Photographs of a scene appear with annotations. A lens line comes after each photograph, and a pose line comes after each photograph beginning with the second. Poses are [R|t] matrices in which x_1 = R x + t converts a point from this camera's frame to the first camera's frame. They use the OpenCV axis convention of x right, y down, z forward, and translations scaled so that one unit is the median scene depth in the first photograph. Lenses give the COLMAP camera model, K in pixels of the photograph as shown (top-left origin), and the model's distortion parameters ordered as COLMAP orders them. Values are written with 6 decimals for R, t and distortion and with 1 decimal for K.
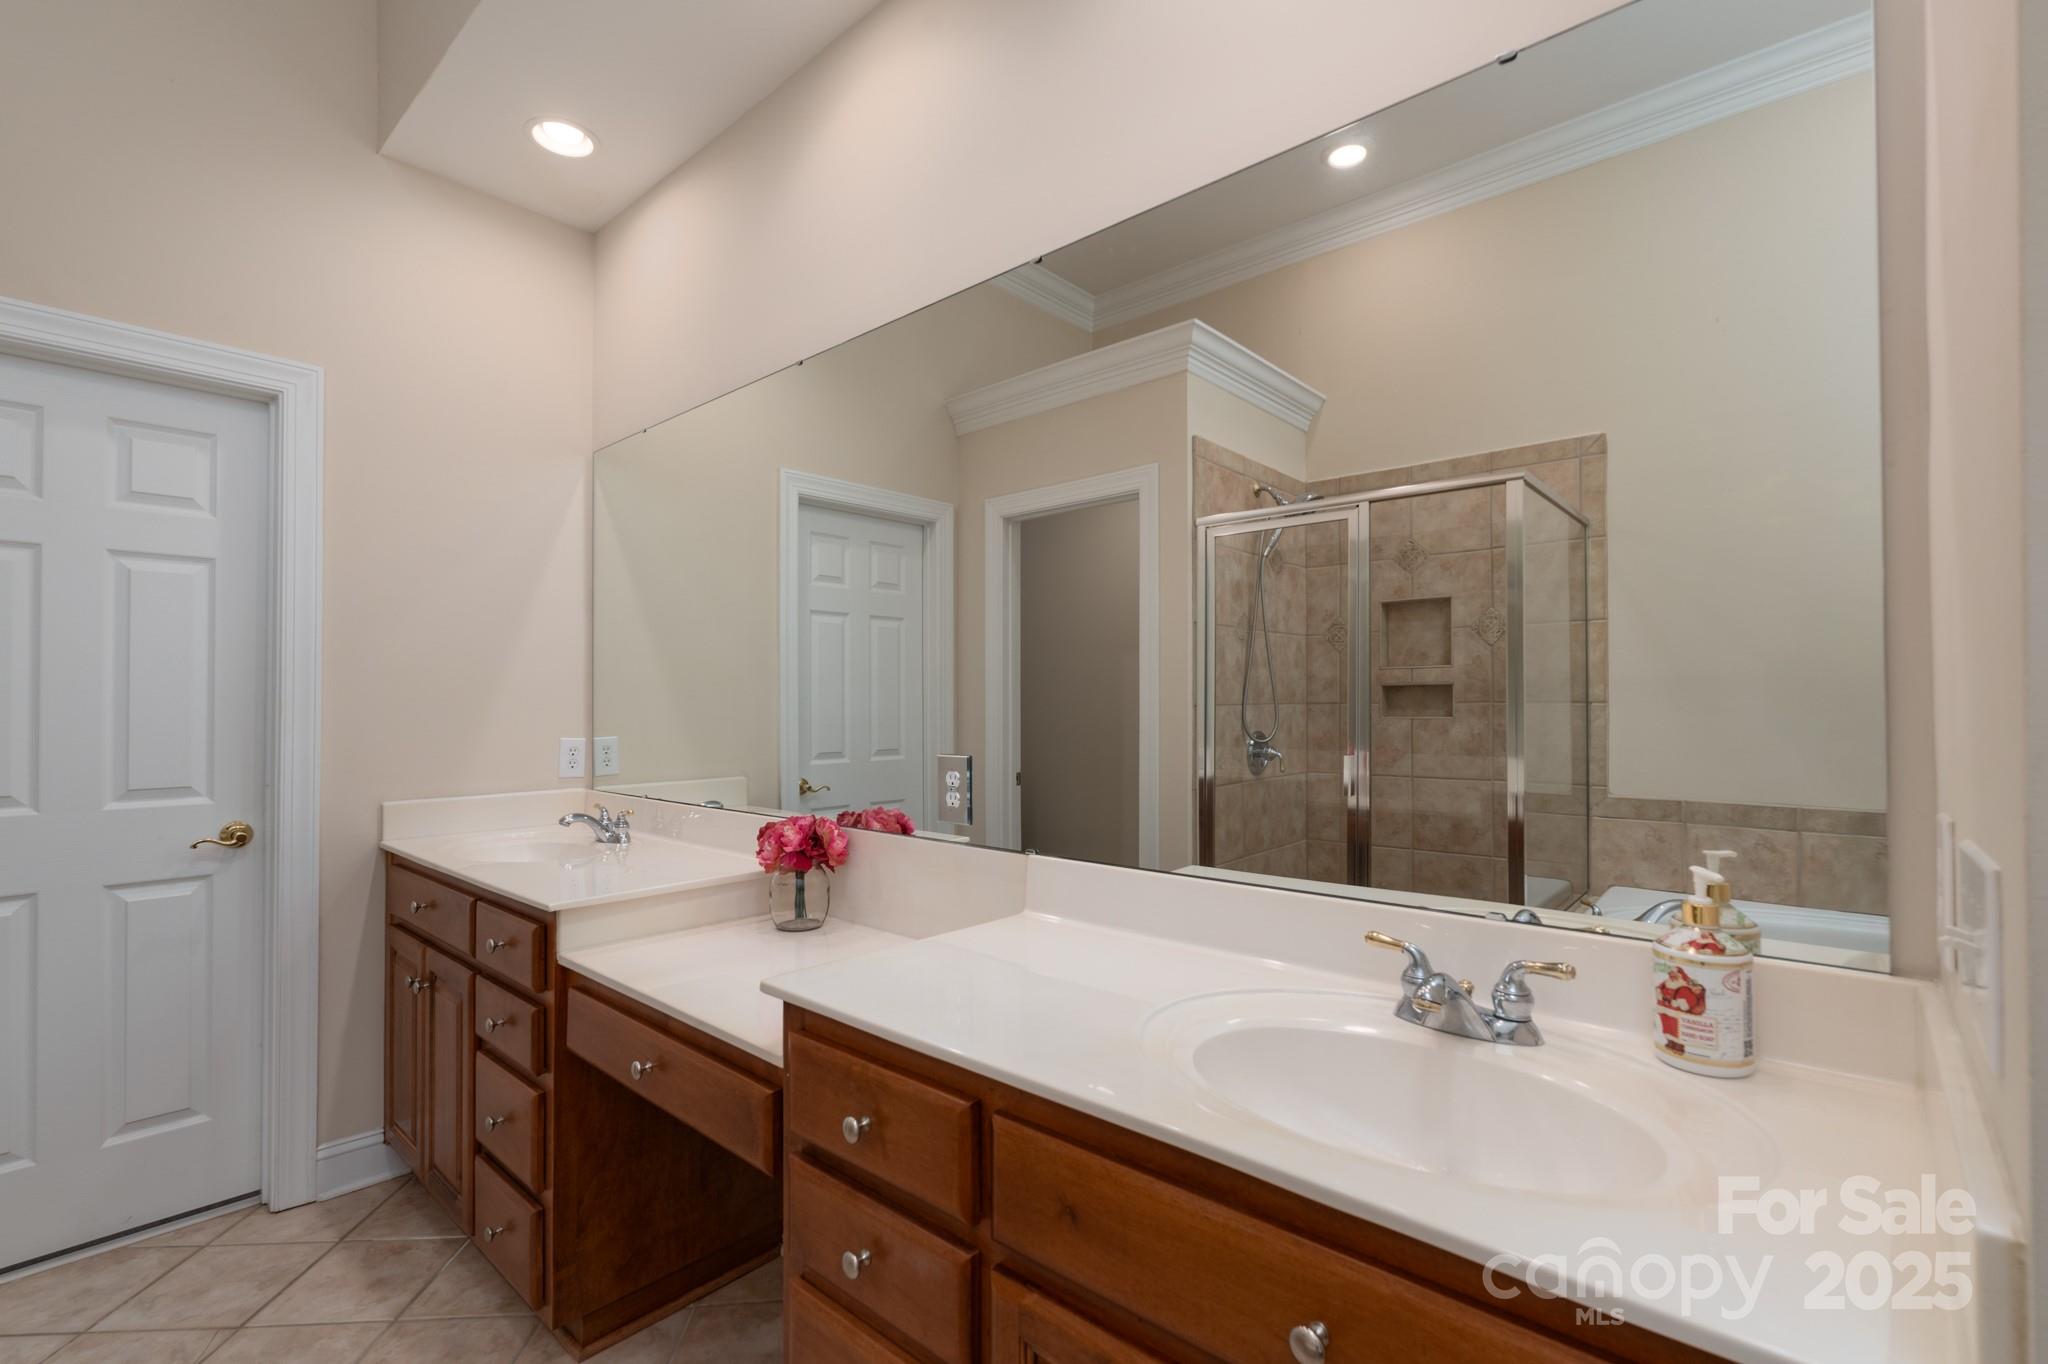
lens RADIAL K [[906.7, 0, 1021.0], [0, 906.7, 693.5], [0, 0, 1]] dist [-0.001259, -0.000871]
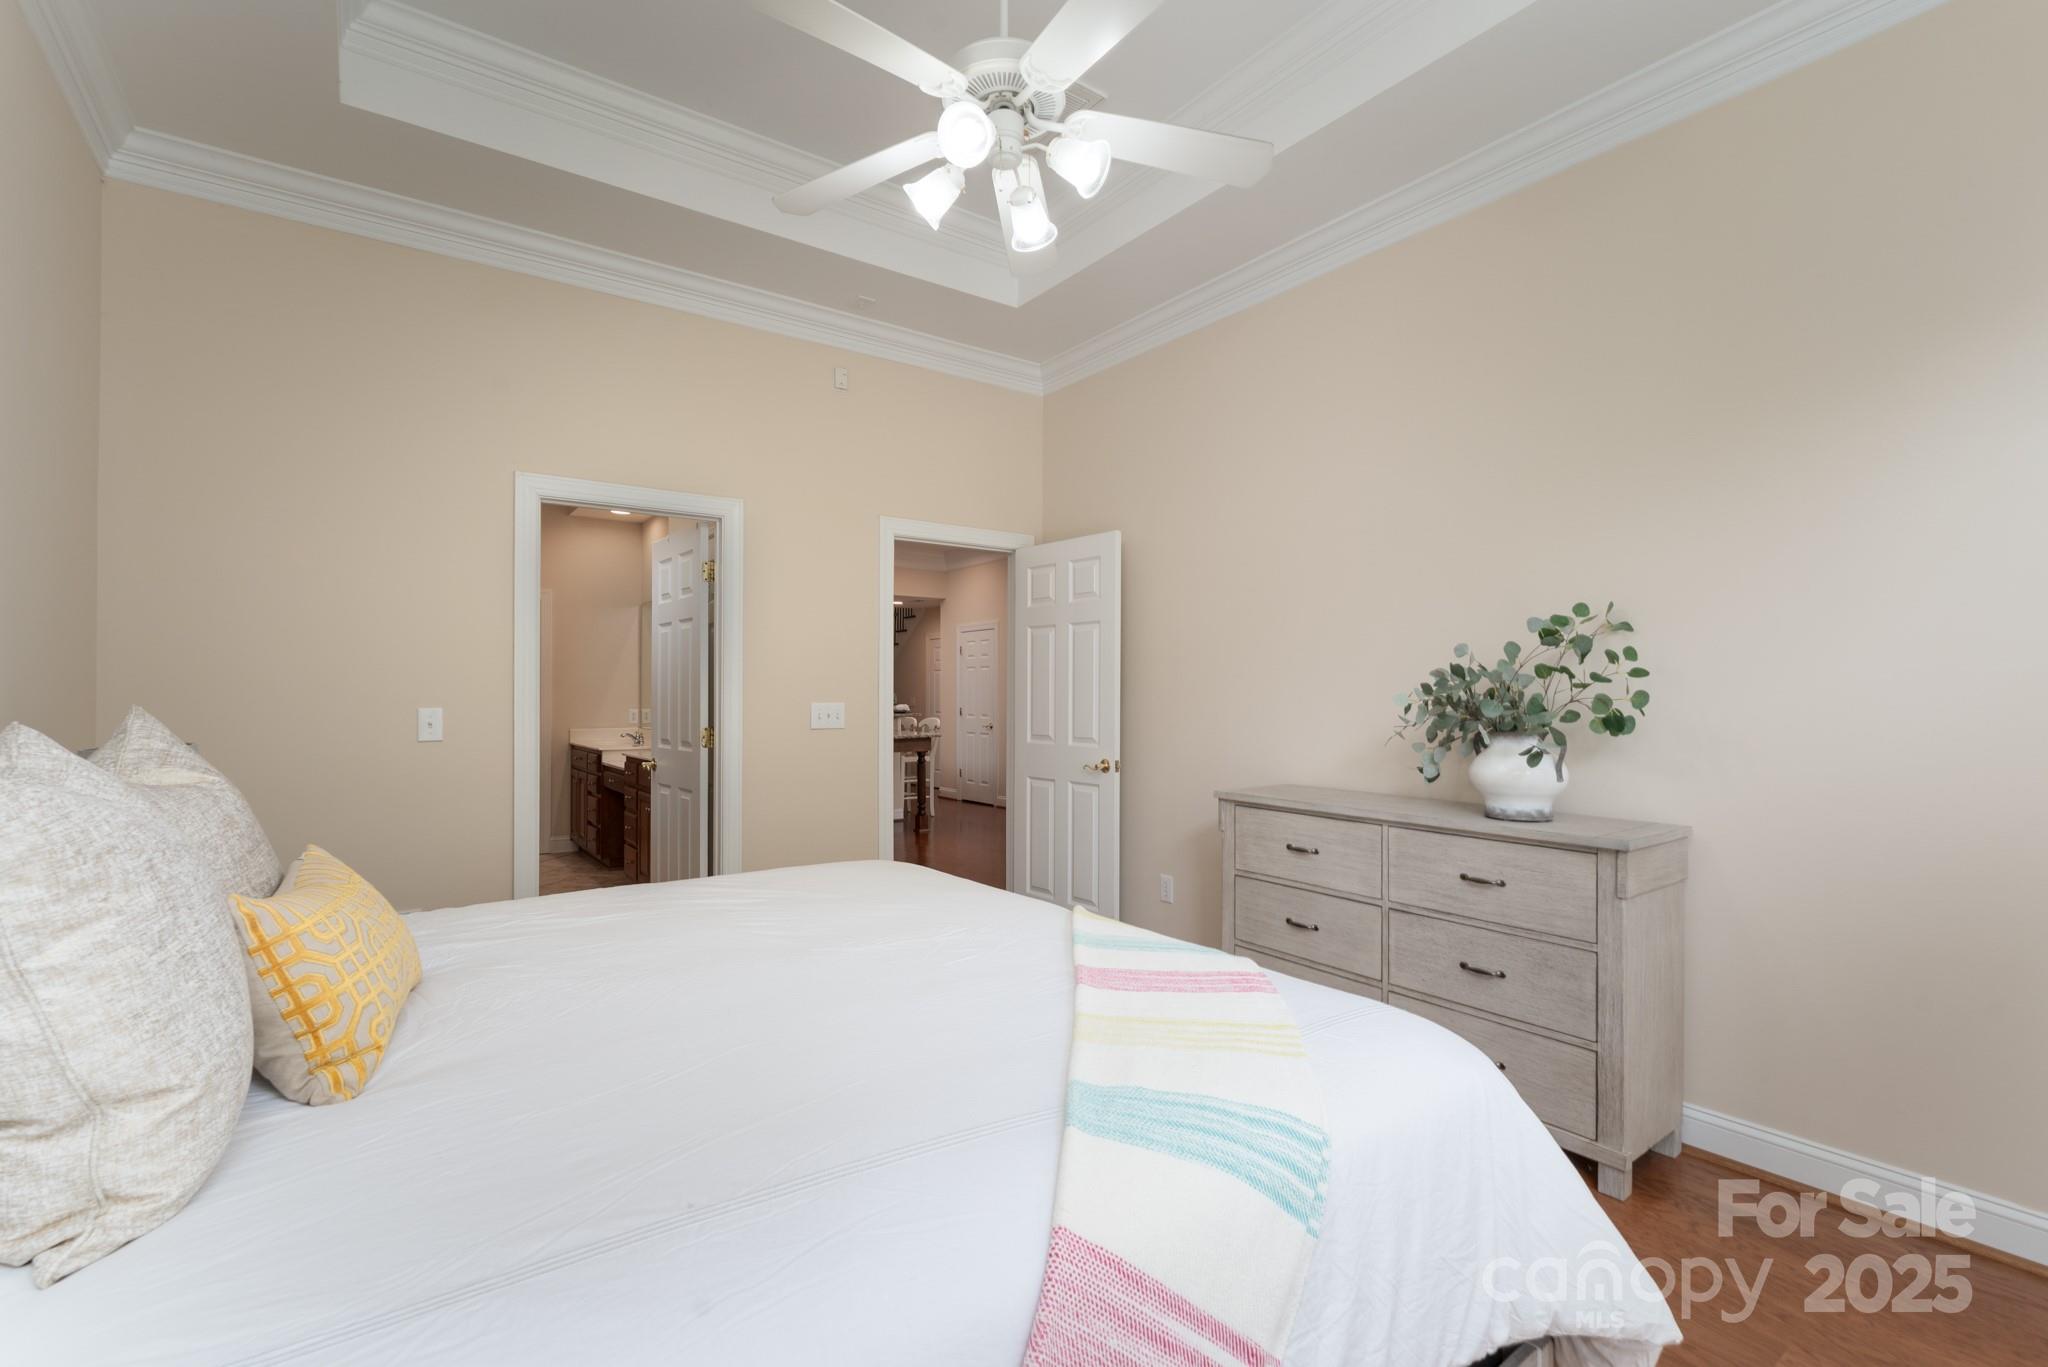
lens RADIAL K [[925.4, 0, 1027.1], [0, 925.4, 697.9], [0, 0, 1]] dist [-0.000207, -0.000020]
pose [[0.977720, 0.000711, -0.209911, 1.710873], [0.000725, 0.999977, 0.006763, -0.005720], [0.209911, -0.006764, 0.977697, -2.025102]]
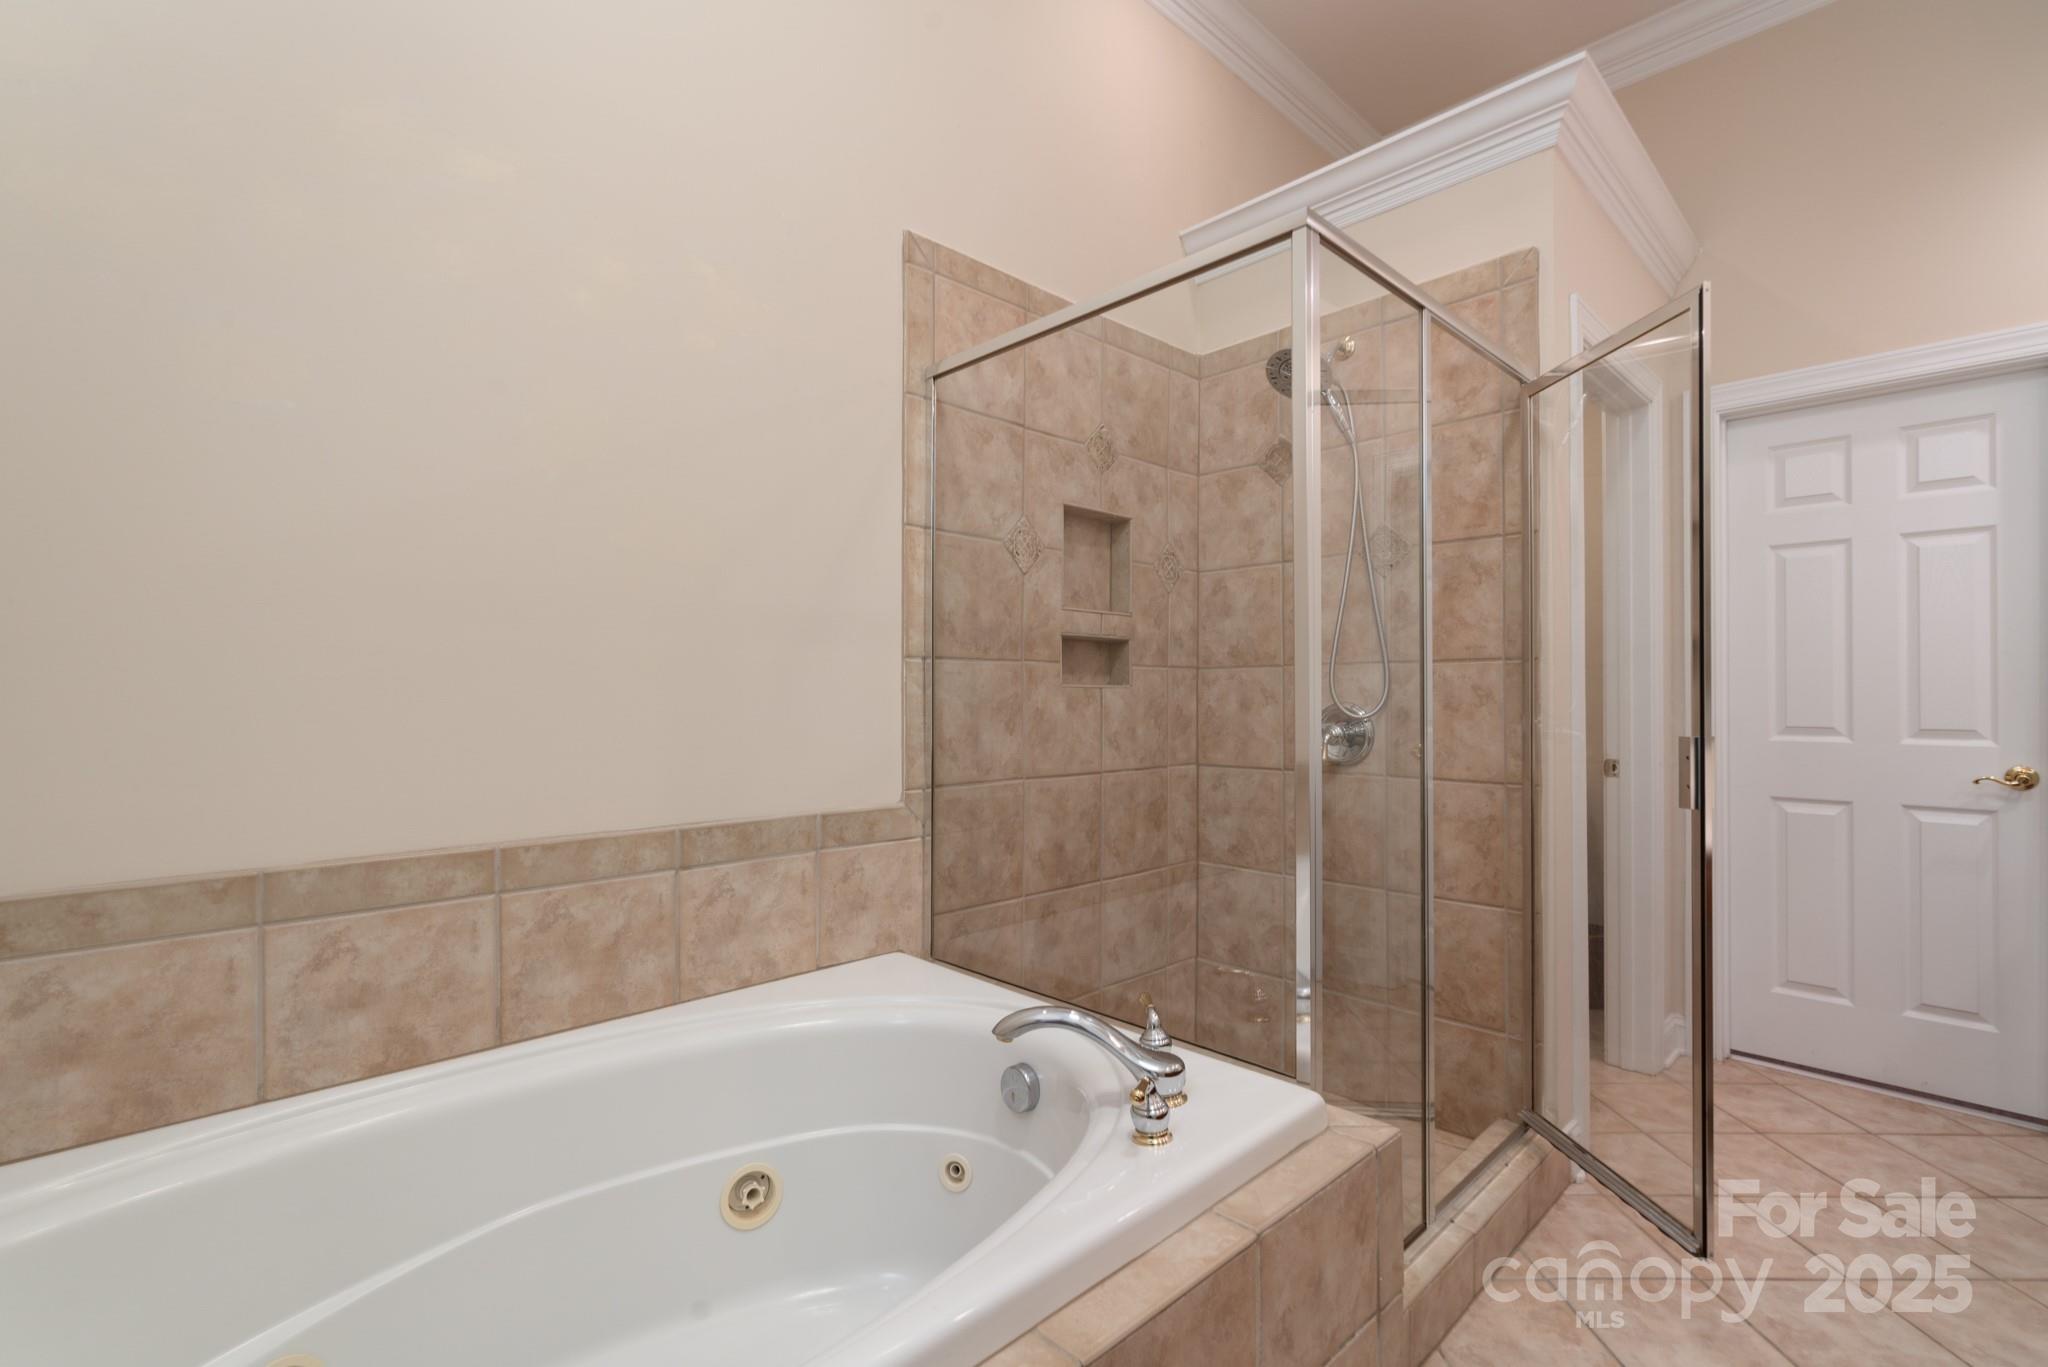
lens RADIAL K [[923.3, 0, 1023.5], [0, 923.3, 687.5], [0, 0, 1]] dist [-0.001218, -0.000110]
pose [[-0.069584, -0.007237, -0.997550, 0.336974], [0.009003, 0.999928, -0.007882, 0.050920], [0.997535, -0.009529, -0.069514, -0.114491]]
